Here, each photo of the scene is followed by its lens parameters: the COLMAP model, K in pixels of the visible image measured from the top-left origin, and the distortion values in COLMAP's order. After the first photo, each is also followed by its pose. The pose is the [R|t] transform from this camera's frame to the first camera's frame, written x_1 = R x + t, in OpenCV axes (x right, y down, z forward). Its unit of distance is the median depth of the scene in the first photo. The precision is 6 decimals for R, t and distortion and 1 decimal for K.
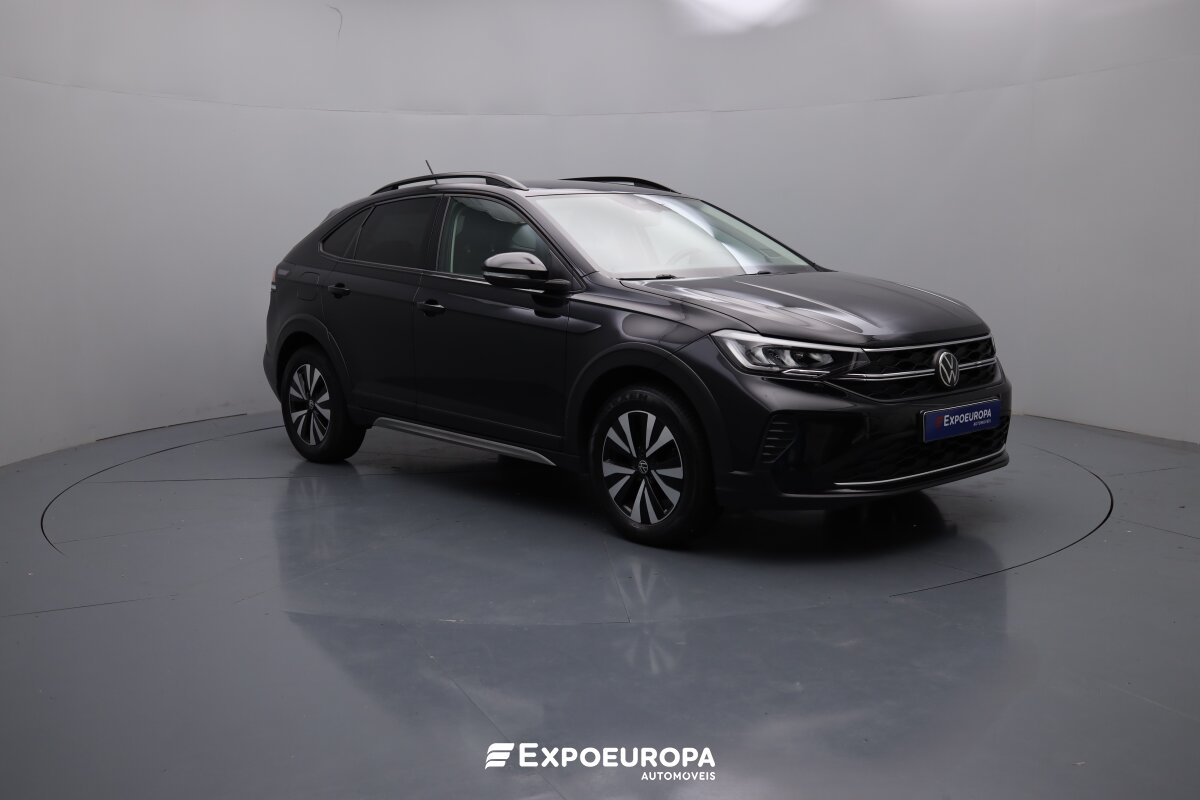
lens RADIAL K [[1215.0, 0, 600.0], [0, 1215.0, 400.0], [0, 0, 1]] dist [-0.010023, -0.003987]
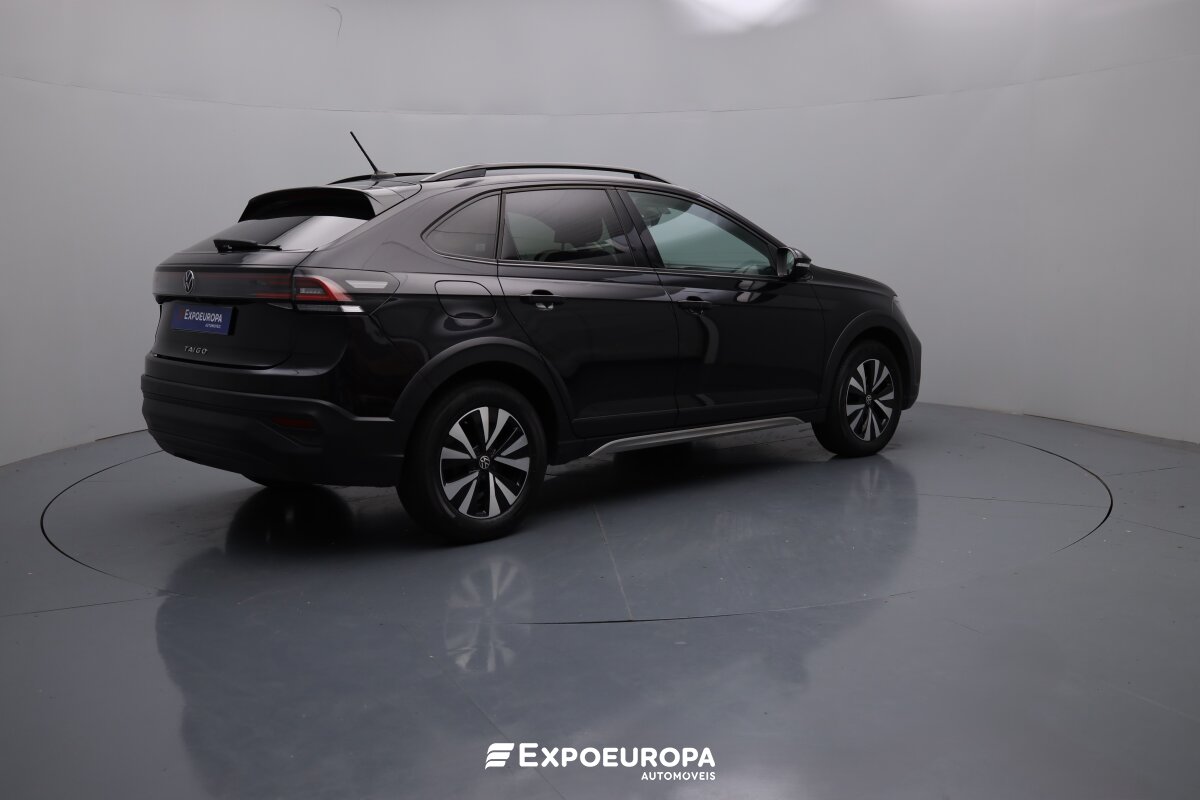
lens RADIAL K [[1215.0, 0, 600.0], [0, 1215.0, 400.0], [0, 0, 1]] dist [-0.010023, -0.003987]
pose [[-0.008188, -0.122945, 0.992380, -1.313889], [0.139098, 0.982625, 0.122884, -0.154832], [-0.990245, 0.139044, 0.009055, 1.266527]]
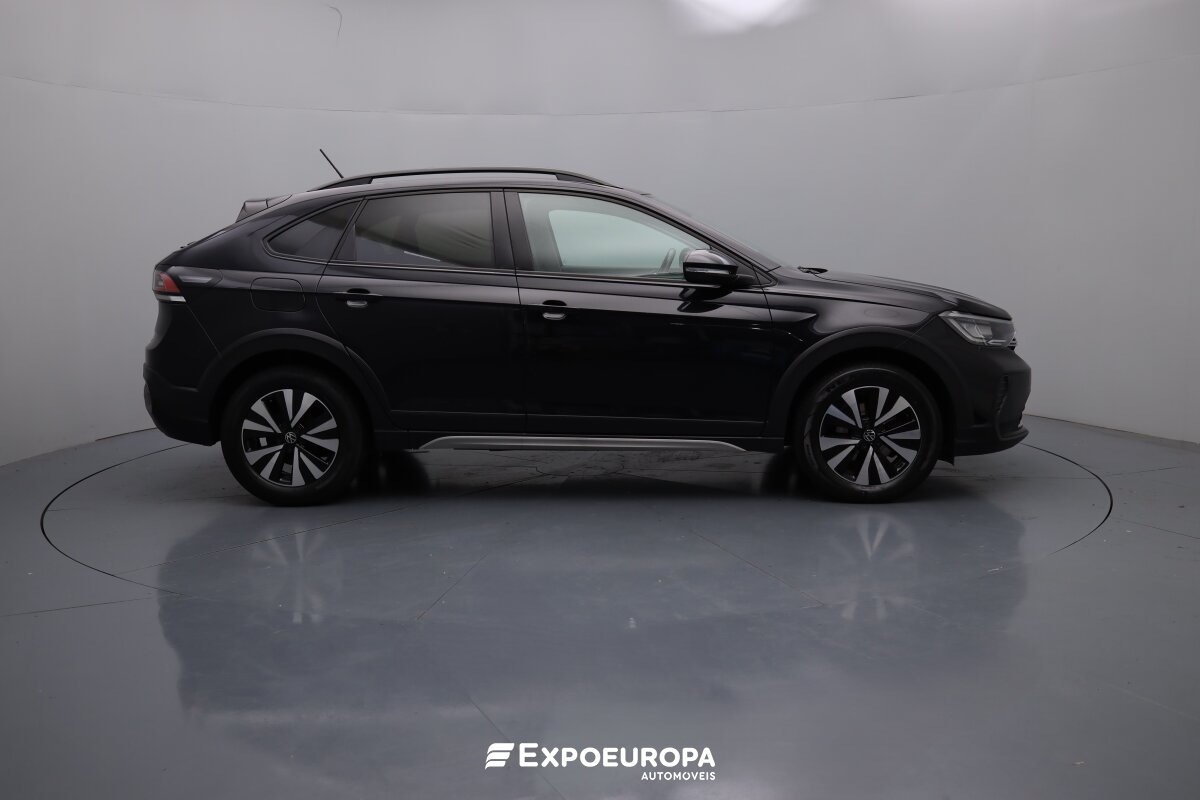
lens RADIAL K [[1215.0, 0, 600.0], [0, 1215.0, 400.0], [0, 0, 1]] dist [-0.010023, -0.003987]
pose [[0.701659, -0.096687, 0.705922, -0.925517], [0.097296, 0.994471, 0.039499, -0.046764], [-0.705839, 0.040968, 0.707187, 0.363406]]
